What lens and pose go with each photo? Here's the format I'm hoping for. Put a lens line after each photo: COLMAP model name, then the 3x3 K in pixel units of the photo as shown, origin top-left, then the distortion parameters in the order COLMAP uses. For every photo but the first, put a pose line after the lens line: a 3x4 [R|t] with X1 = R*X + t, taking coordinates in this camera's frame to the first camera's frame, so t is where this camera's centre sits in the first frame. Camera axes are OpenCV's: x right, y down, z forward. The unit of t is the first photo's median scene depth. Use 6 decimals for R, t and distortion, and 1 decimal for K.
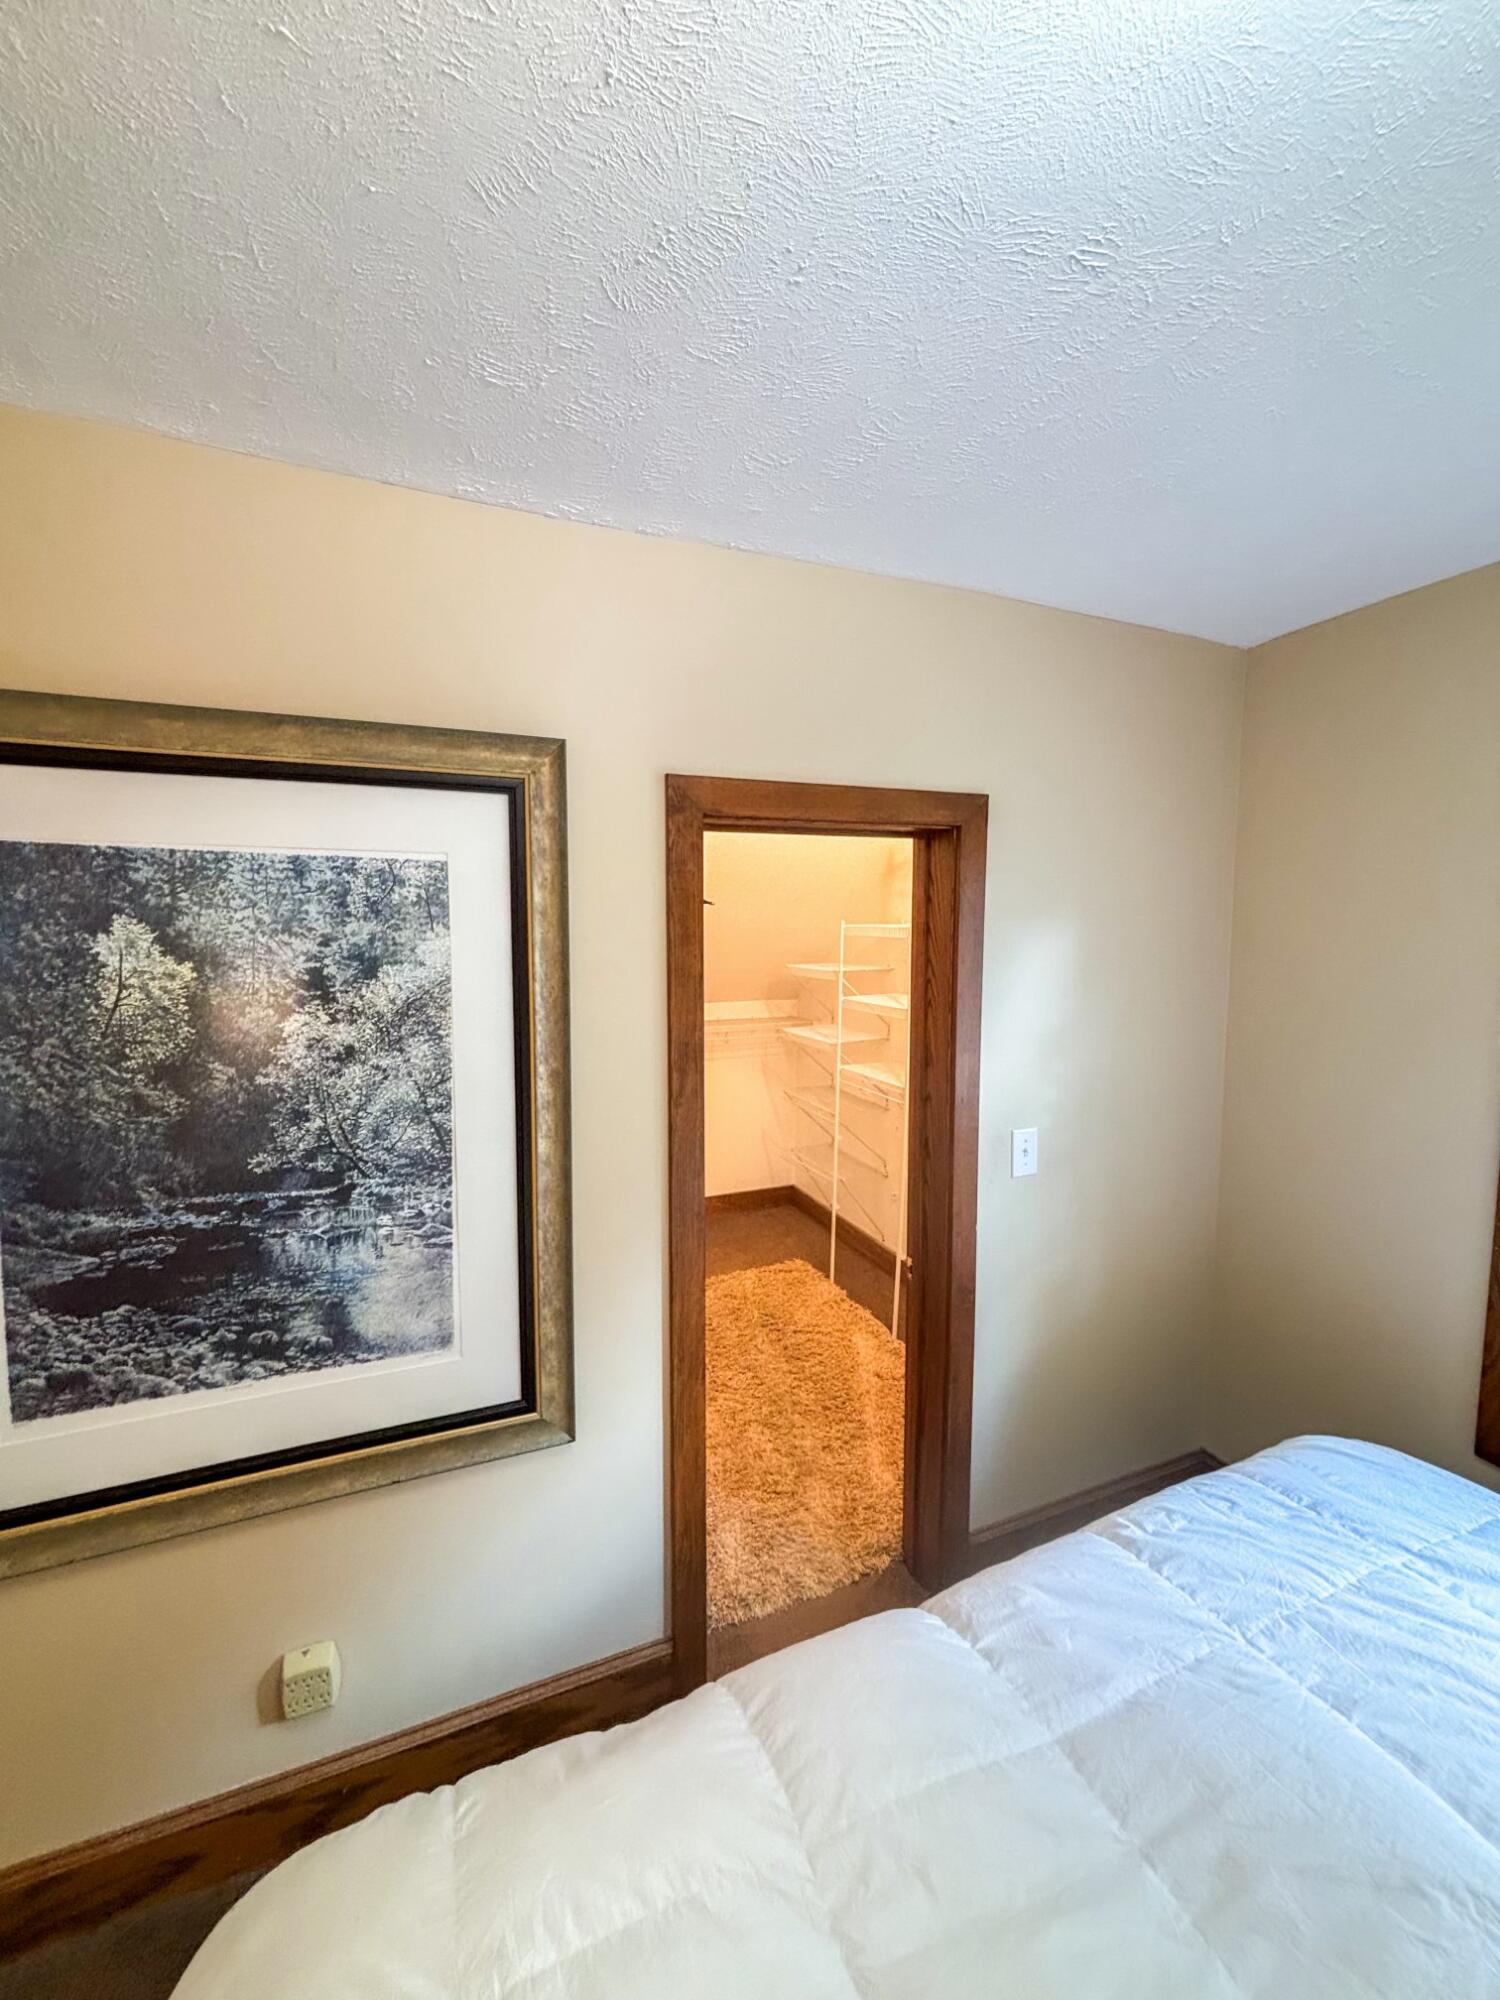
lens RADIAL K [[806.0, 0, 750.0], [0, 806.0, 1000.0], [0, 0, 1]] dist [0.000232, 0.000012]
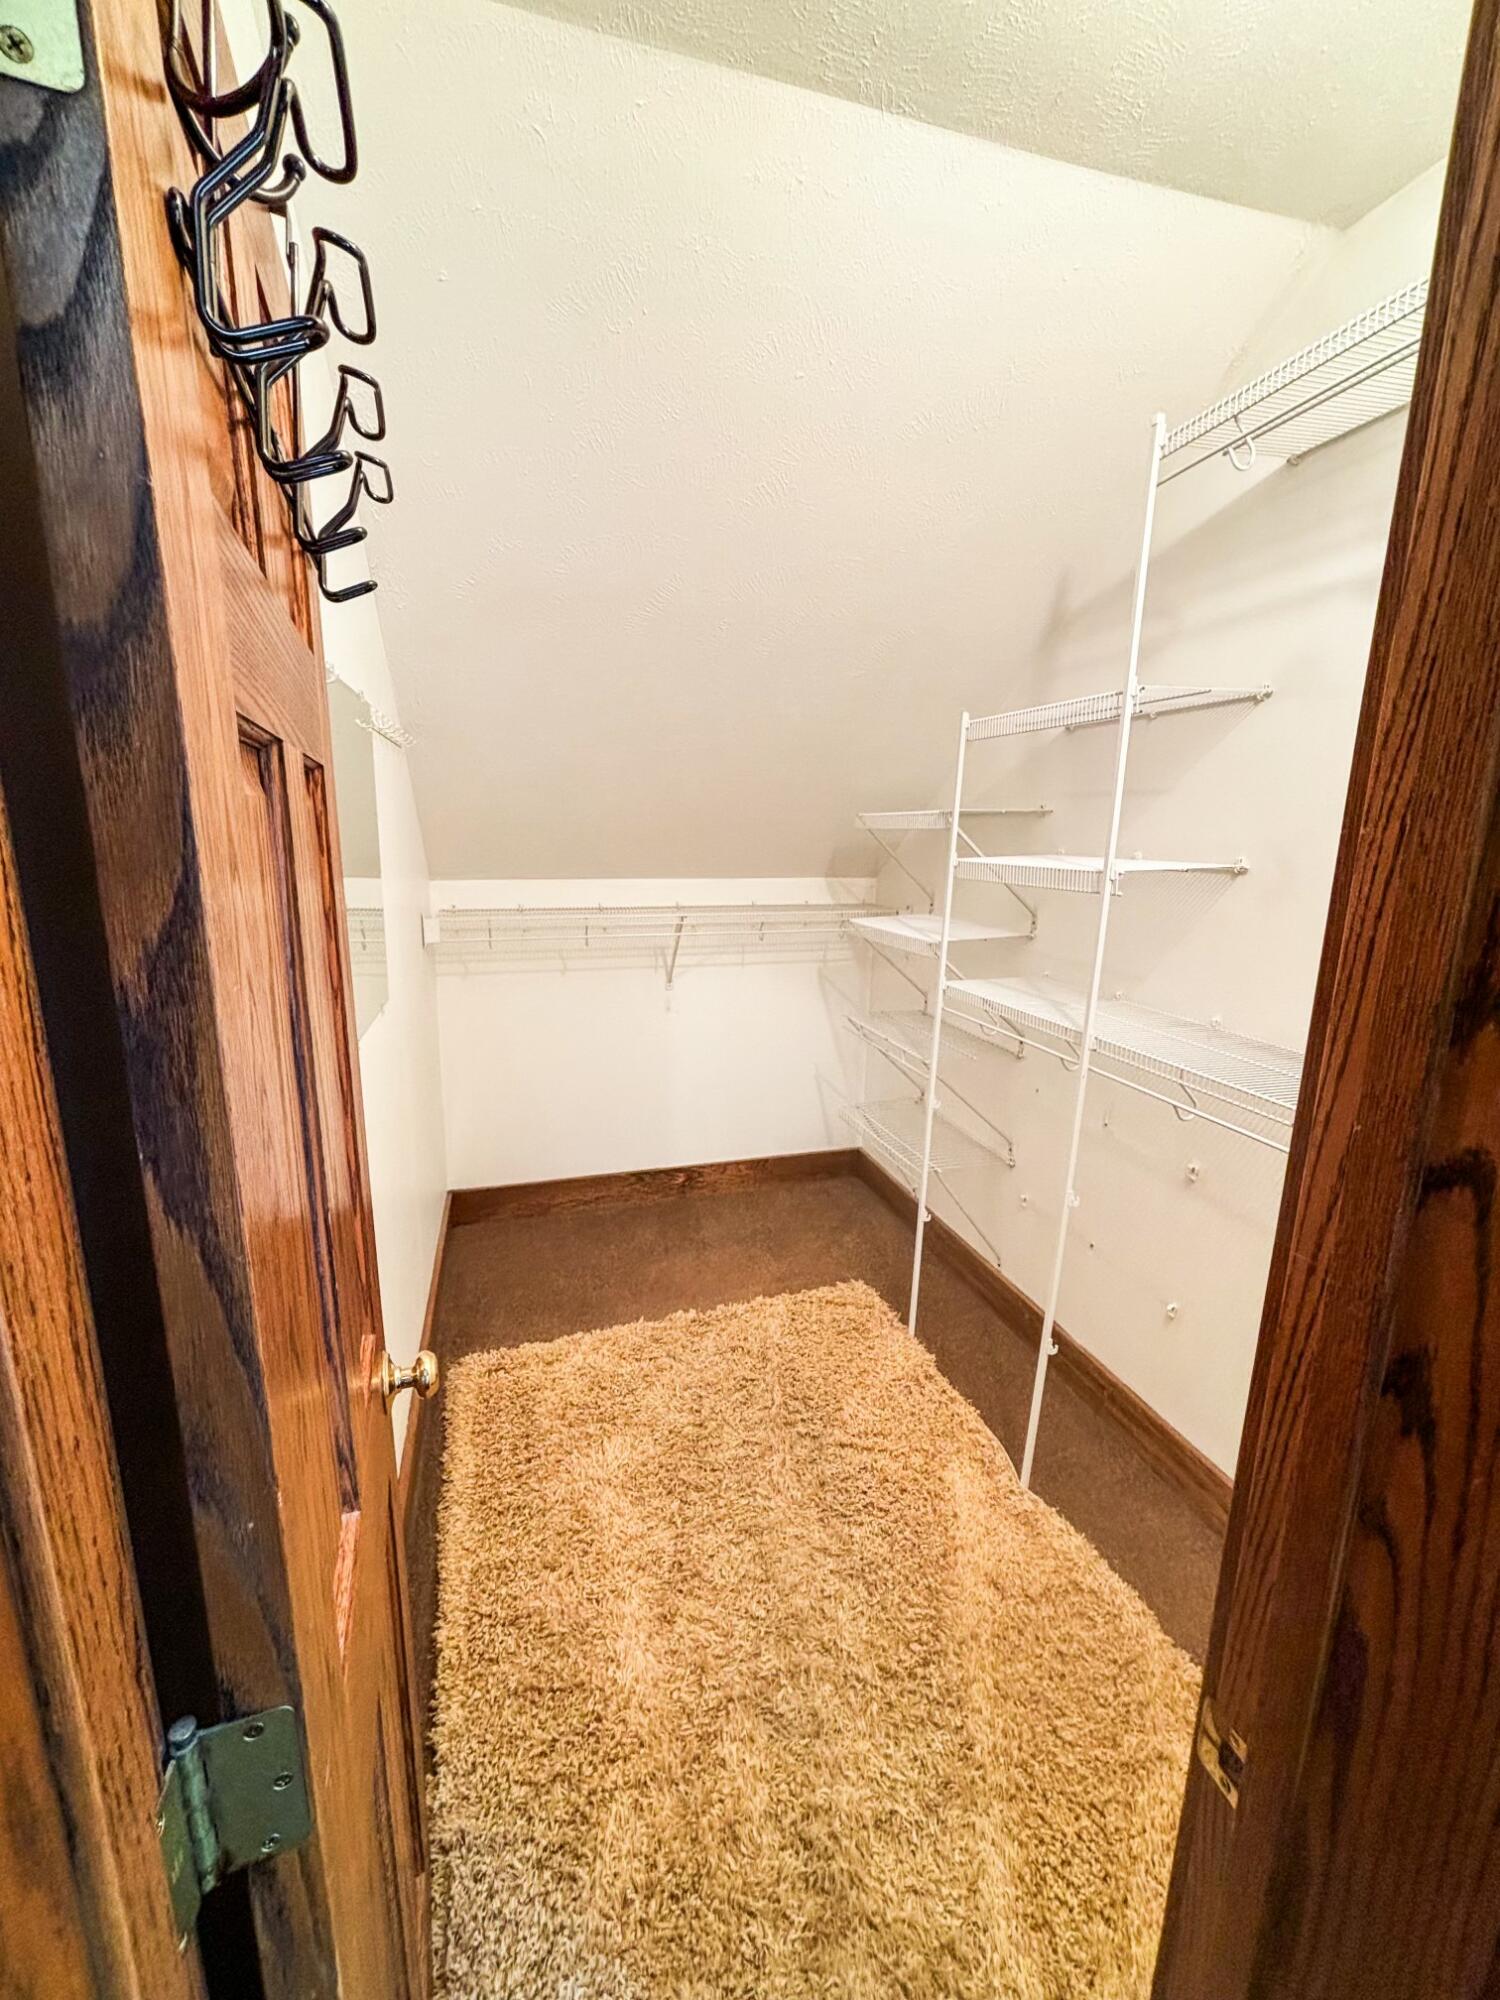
lens RADIAL K [[793.5, 0, 725.5], [0, 793.5, 997.4], [0, 0, 1]] dist [-0.001664, -0.000278]
pose [[0.990264, 0.037633, -0.134015, 0.032838], [-0.022309, 0.993223, 0.114065, 0.031164], [0.137399, -0.109964, 0.984393, 0.412507]]
